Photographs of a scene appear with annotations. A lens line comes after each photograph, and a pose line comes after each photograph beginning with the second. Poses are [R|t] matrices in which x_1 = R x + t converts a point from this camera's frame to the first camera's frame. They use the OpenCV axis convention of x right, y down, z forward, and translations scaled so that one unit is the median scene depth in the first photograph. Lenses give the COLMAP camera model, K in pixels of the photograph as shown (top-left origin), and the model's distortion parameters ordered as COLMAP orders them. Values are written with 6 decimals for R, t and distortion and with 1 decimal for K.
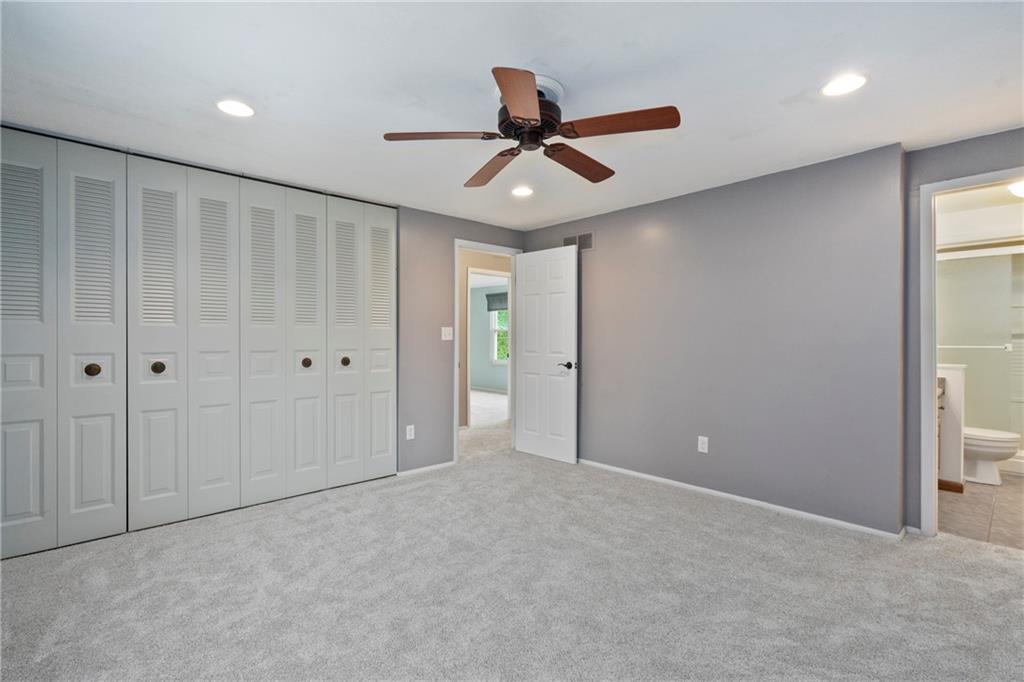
lens RADIAL K [[466.8, 0, 511.6], [0, 466.8, 339.7], [0, 0, 1]] dist [-0.009838, 0.001534]
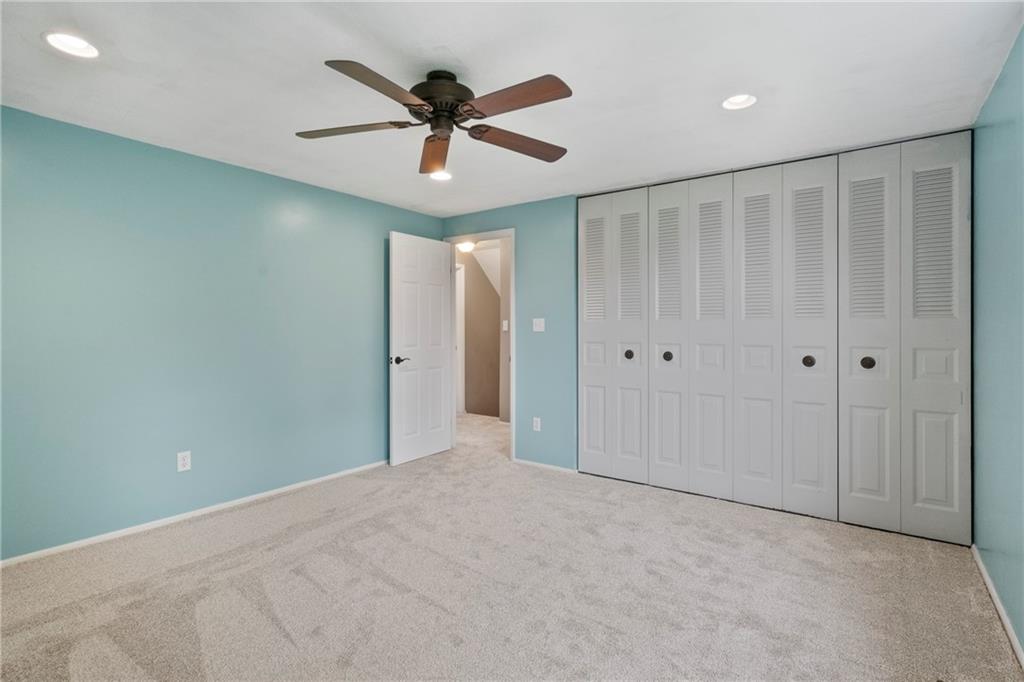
lens RADIAL K [[480.6, 0, 507.9], [0, 480.6, 331.2], [0, 0, 1]] dist [-0.002700, -0.001092]
pose [[0.202618, 0.001611, -0.979257, 0.666679], [-0.008832, 0.999961, -0.000183, 0.000182], [0.979218, 0.008686, 0.202624, 0.618033]]
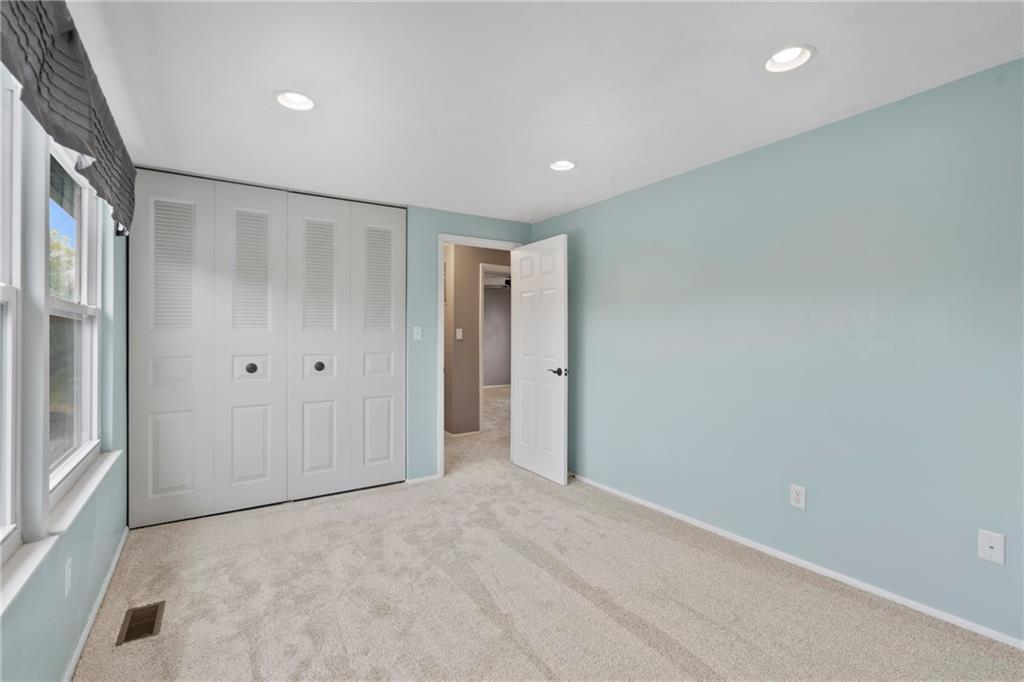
lens RADIAL K [[466.8, 0, 473.9], [0, 466.8, 340.7], [0, 0, 1]] dist [-0.009838, 0.001534]
pose [[0.981807, -0.006888, -0.189758, 0.082292], [0.006292, 0.999973, -0.003739, -0.000164], [0.189779, 0.002477, 0.981824, 0.073763]]
